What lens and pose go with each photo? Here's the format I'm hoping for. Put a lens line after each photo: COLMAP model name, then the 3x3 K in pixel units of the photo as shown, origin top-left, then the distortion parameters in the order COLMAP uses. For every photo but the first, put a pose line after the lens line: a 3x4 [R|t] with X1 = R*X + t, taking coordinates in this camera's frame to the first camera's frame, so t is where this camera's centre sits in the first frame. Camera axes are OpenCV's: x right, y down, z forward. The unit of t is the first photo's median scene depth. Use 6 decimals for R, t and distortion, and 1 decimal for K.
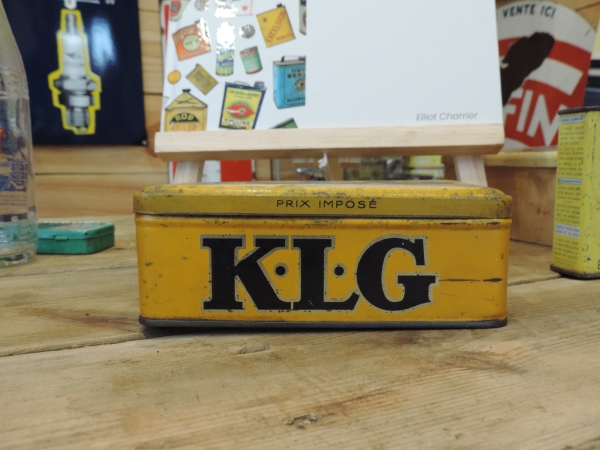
lens RADIAL K [[570.9, 0, 302.4], [0, 570.9, 228.0], [0, 0, 1]] dist [0.002576, 0.000000]
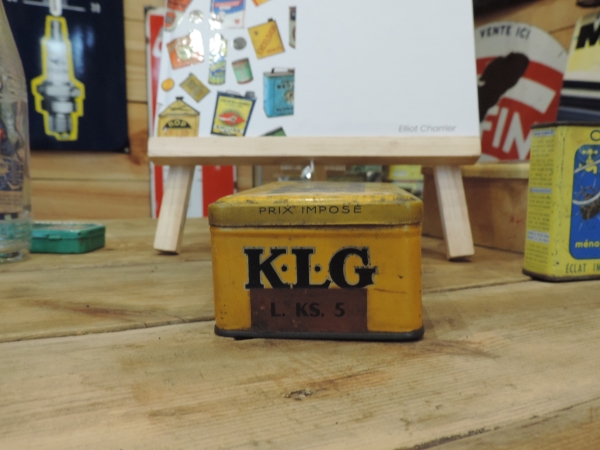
lens RADIAL K [[570.9, 0, 301.4], [0, 570.9, 226.7], [0, 0, 1]] dist [0.002576, 0.000000]
pose [[0.999161, 0.017450, 0.037043, -0.015907], [-0.016565, 0.999574, -0.024048, 0.015165], [-0.037447, 0.023414, 0.999024, -0.043259]]
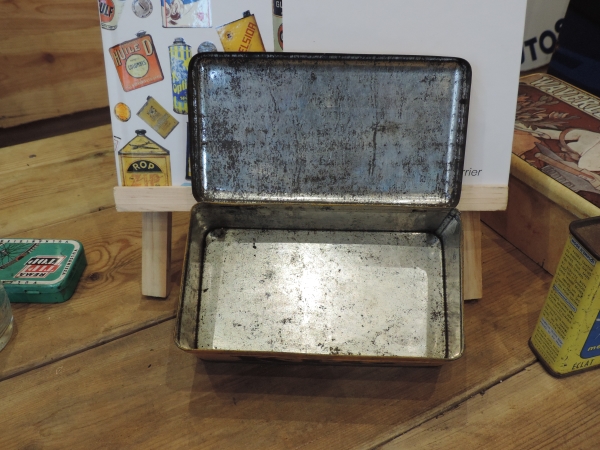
lens RADIAL K [[570.9, 0, 303.0], [0, 570.9, 223.8], [0, 0, 1]] dist [0.002576, 0.000000]
pose [[0.997928, -0.040636, 0.049888, -0.015098], [0.009257, 0.857937, 0.513672, -0.555642], [-0.063674, -0.512146, 0.856535, 0.210202]]
